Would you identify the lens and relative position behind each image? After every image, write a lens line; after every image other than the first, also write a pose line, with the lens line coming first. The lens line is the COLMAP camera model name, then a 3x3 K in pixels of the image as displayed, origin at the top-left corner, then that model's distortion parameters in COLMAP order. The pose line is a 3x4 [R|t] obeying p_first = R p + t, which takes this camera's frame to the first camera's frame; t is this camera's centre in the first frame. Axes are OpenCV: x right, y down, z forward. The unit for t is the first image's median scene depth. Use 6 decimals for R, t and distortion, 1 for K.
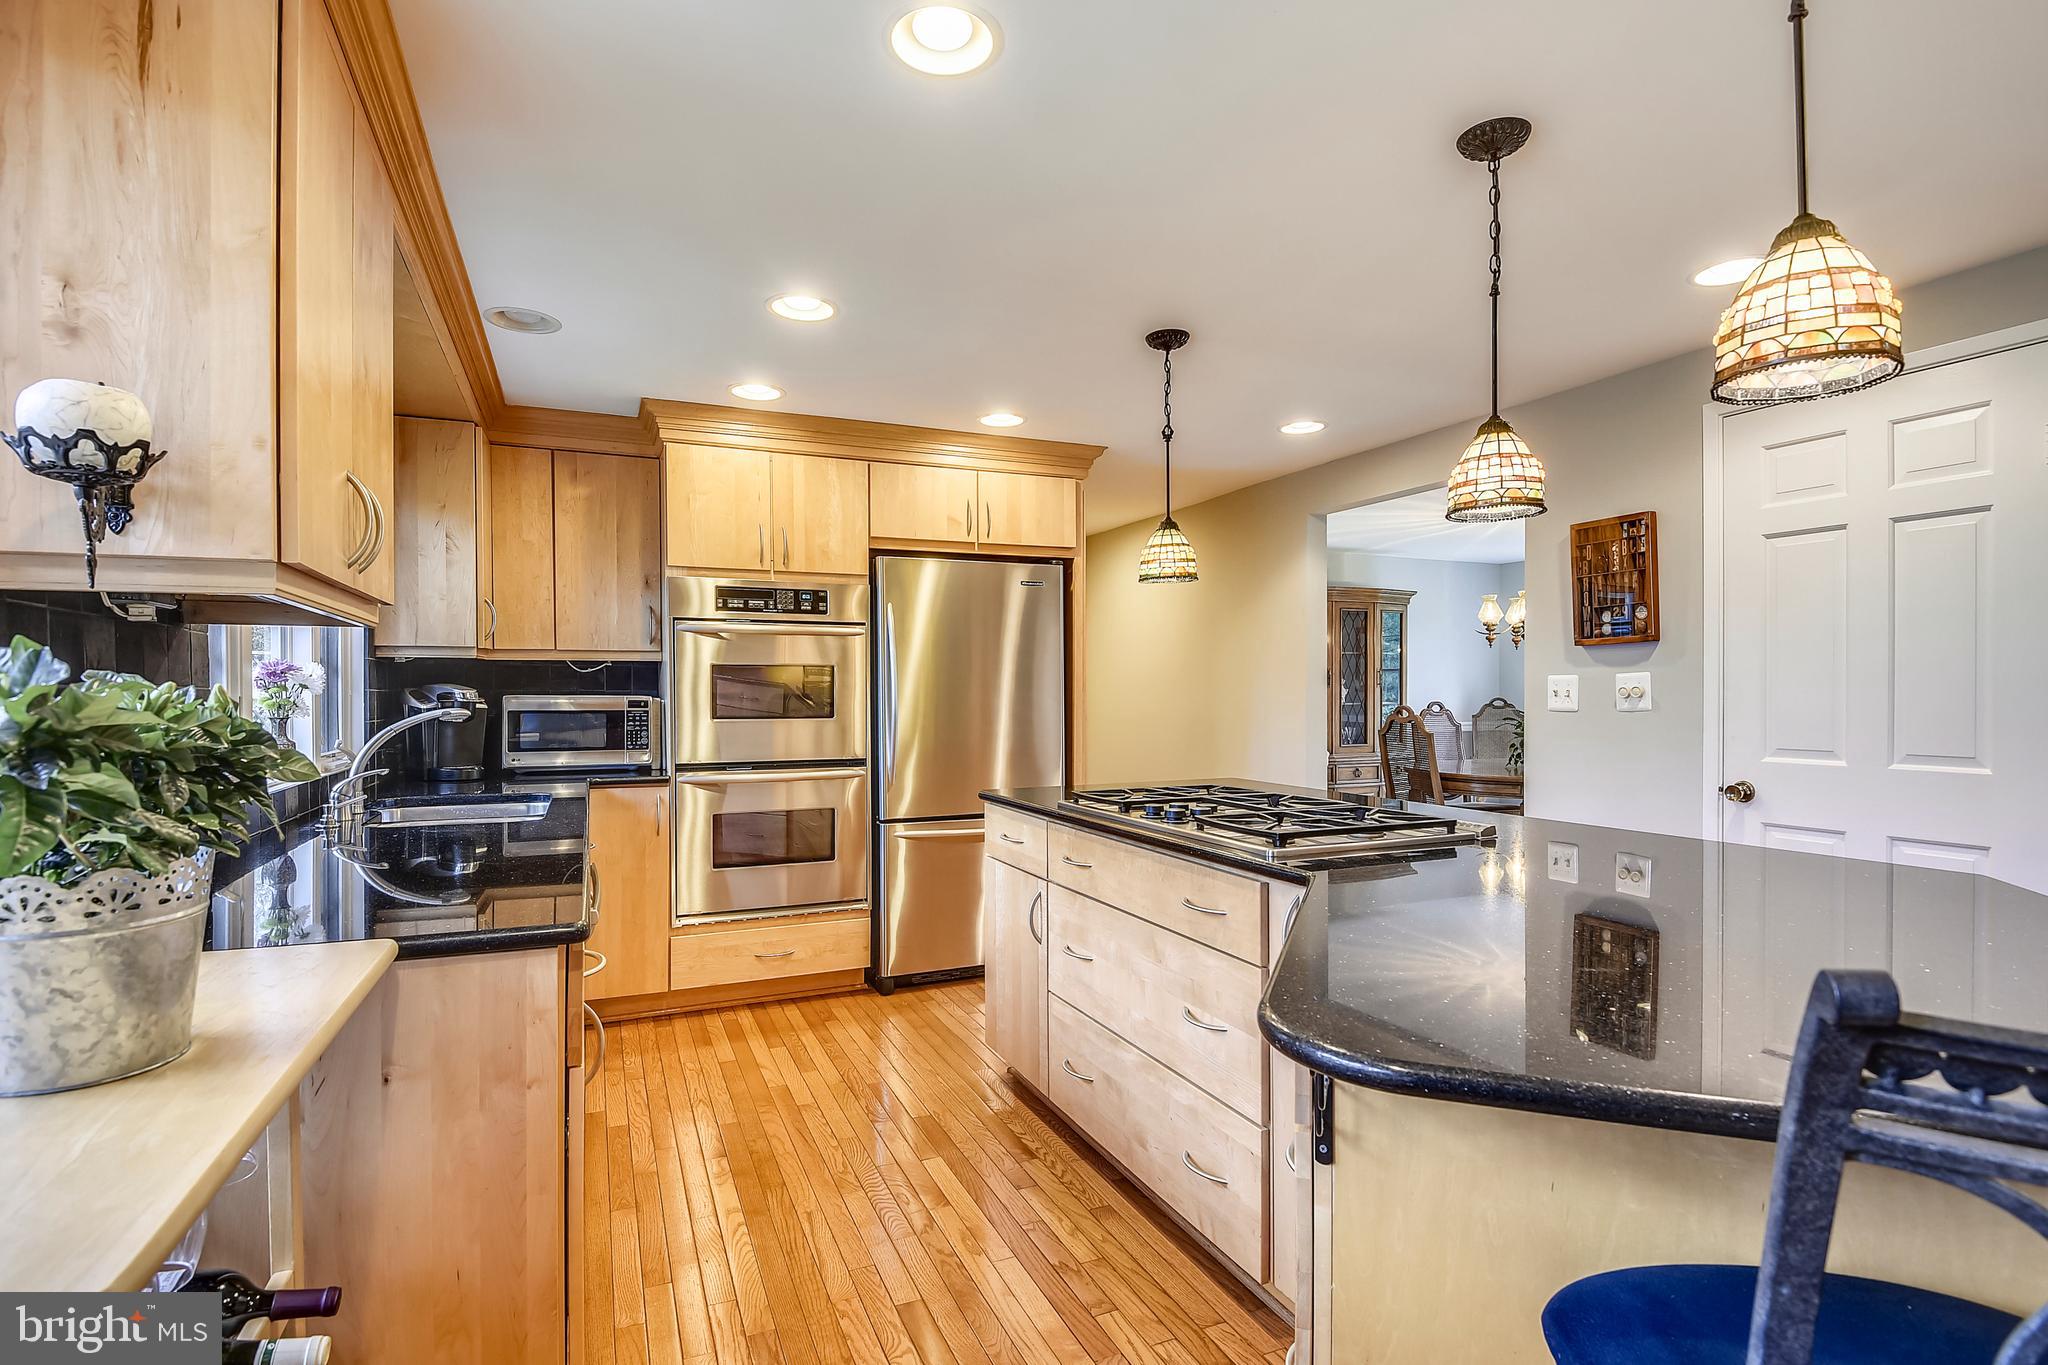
lens RADIAL K [[942.2, 0, 1024.0], [0, 942.2, 682.5], [0, 0, 1]] dist [-0.042935, -0.000766]
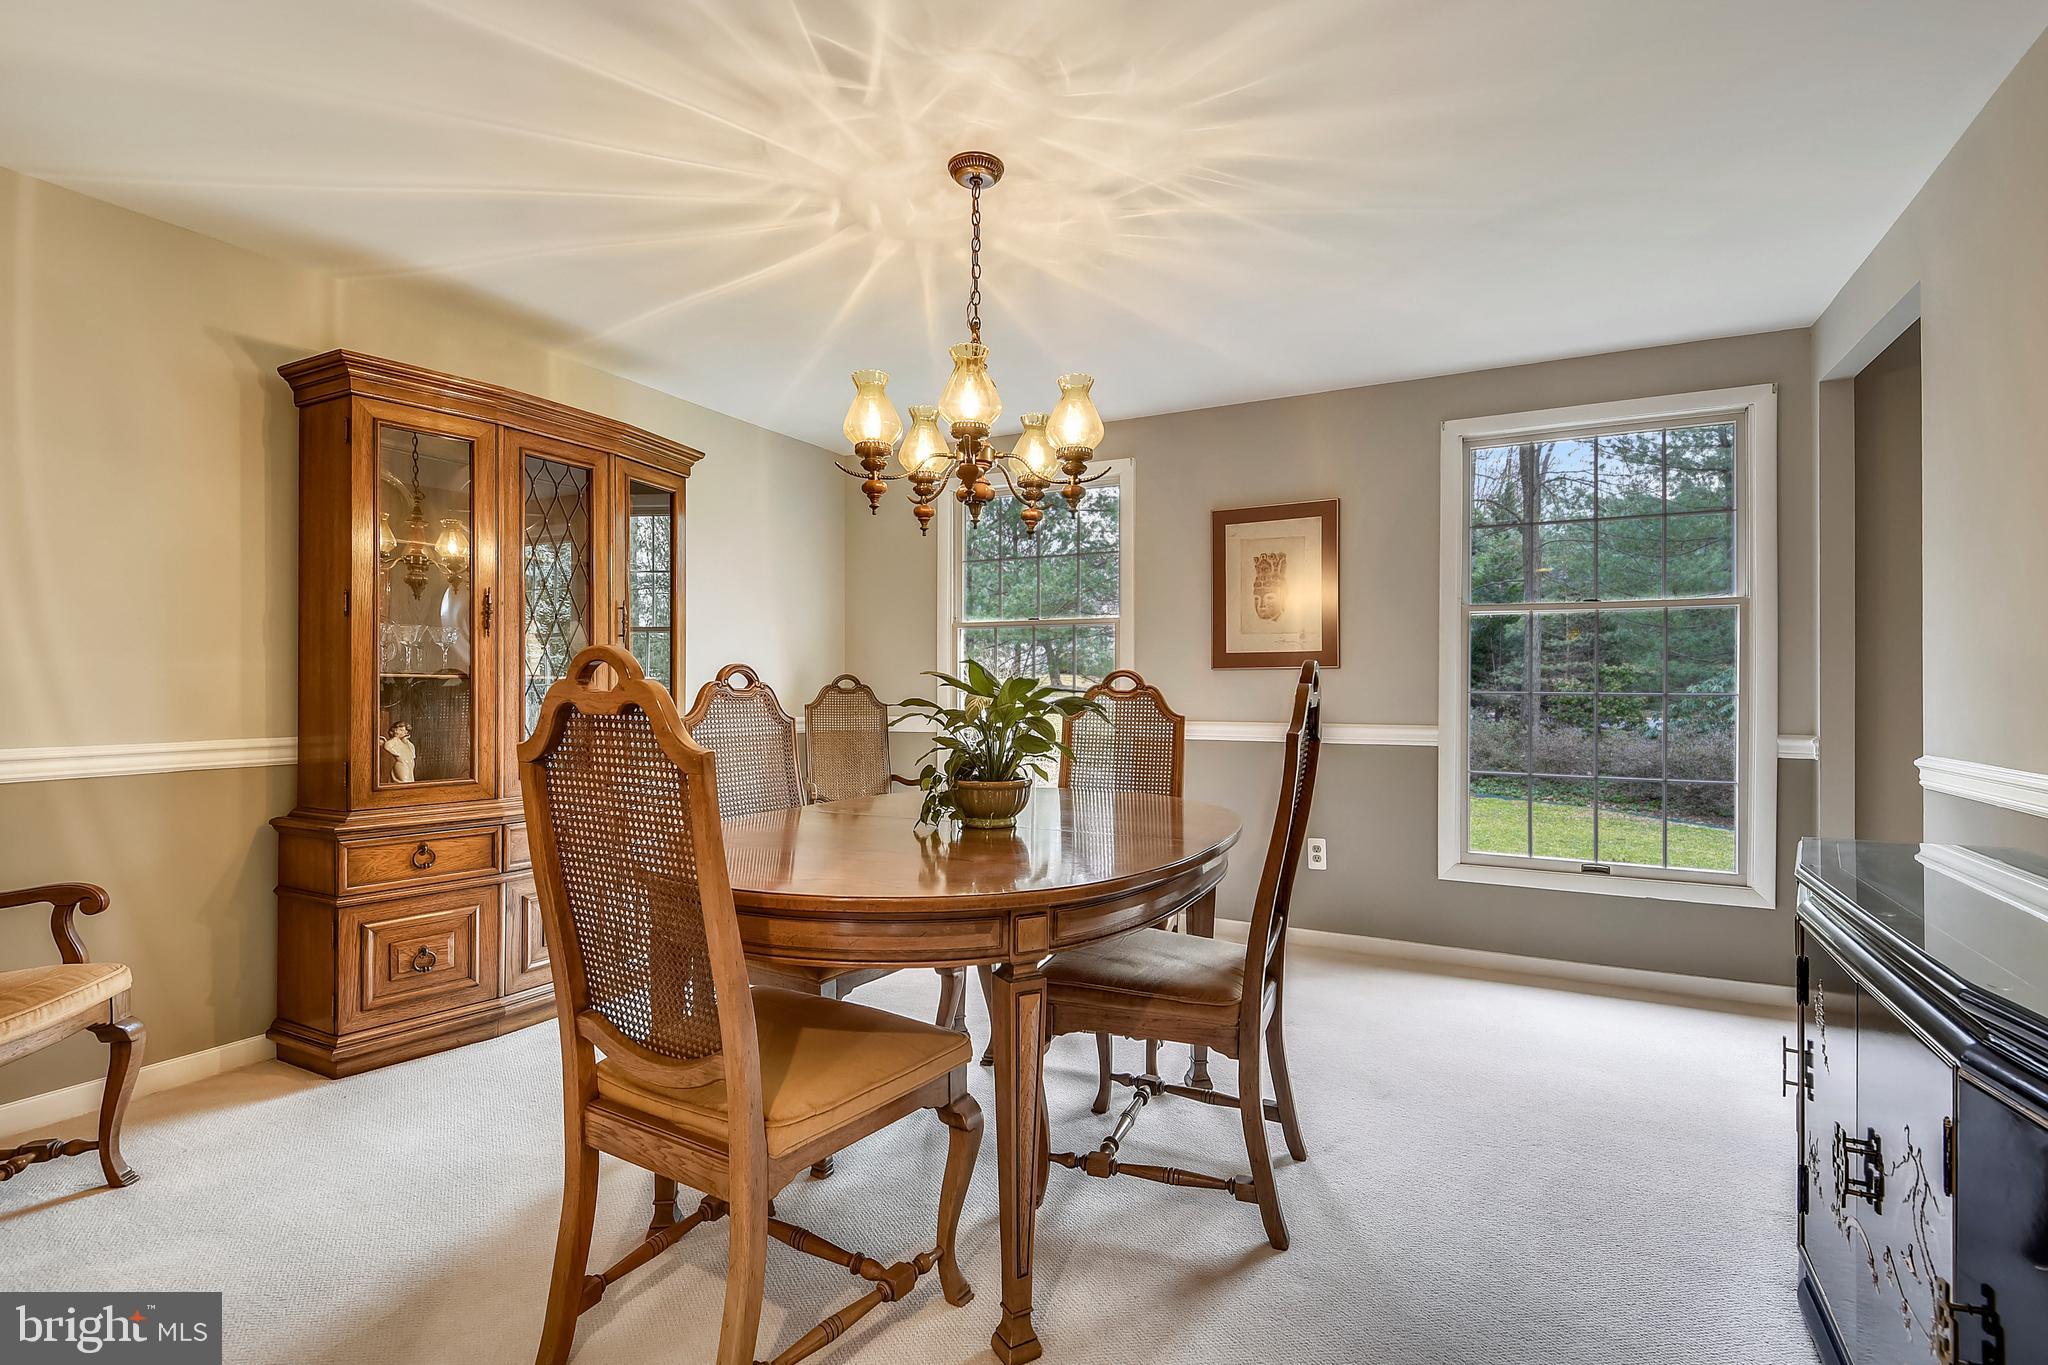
lens RADIAL K [[942.2, 0, 1024.0], [0, 942.2, 682.5], [0, 0, 1]] dist [-0.042935, -0.000766]
pose [[0.768788, 0.001636, 0.639502, 0.246292], [0.001841, 0.999987, -0.004771, 0.027461], [-0.639501, 0.004845, 0.768775, 0.540723]]
